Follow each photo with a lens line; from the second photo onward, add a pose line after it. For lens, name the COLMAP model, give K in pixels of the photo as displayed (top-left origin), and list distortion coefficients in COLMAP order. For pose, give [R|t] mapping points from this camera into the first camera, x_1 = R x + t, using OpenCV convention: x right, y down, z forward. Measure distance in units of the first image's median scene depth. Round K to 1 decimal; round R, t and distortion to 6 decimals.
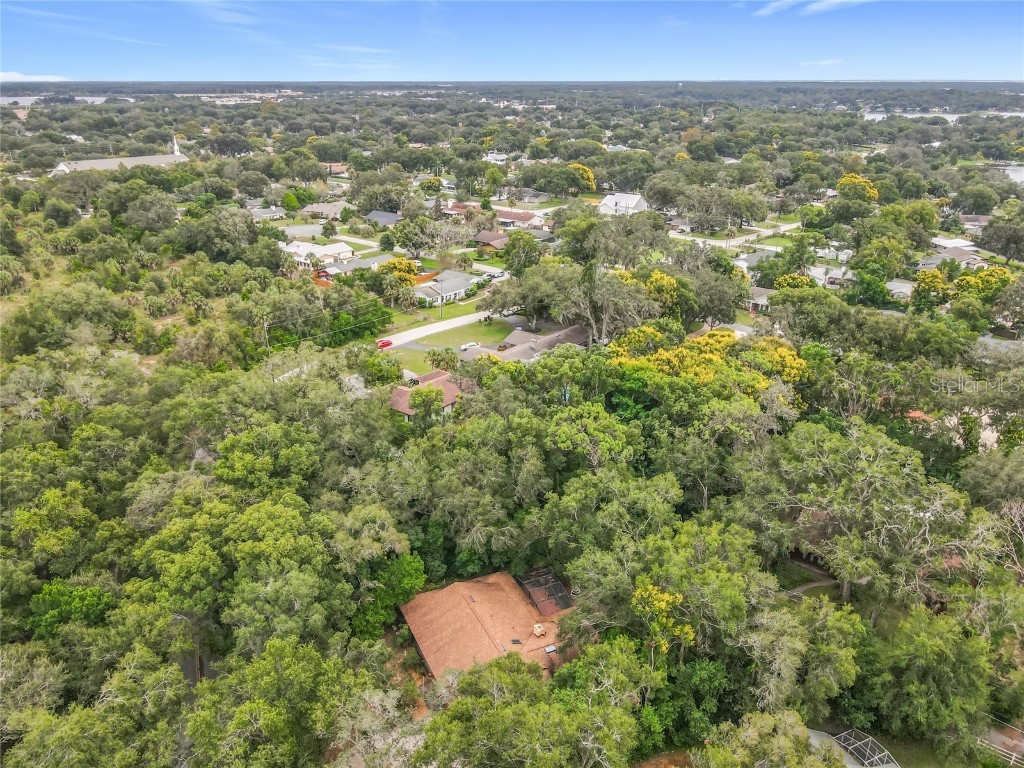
lens RADIAL K [[721.5, 0, 512.0], [0, 721.5, 384.0], [0, 0, 1]] dist [0.002615, 0.001783]
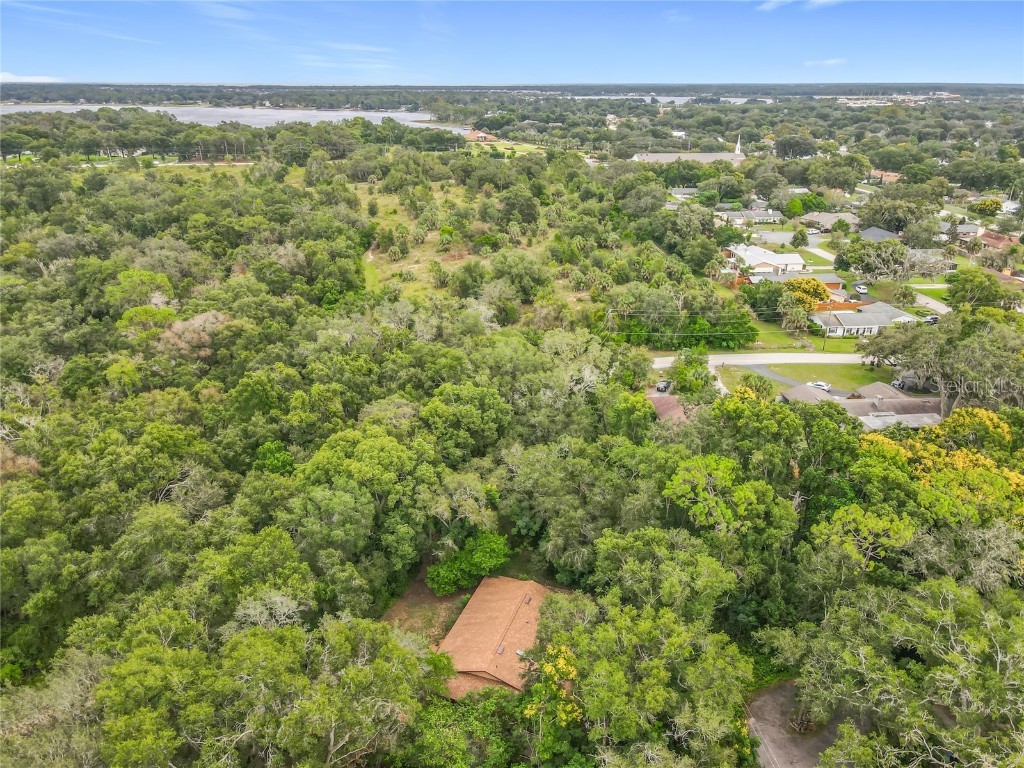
lens RADIAL K [[721.5, 0, 512.0], [0, 721.5, 384.0], [0, 0, 1]] dist [0.002615, 0.001783]
pose [[0.714385, 0.269273, -0.645869, 0.206419], [-0.270797, 0.957464, 0.099658, -0.034201], [0.645231, 0.103705, 0.756916, 0.078230]]
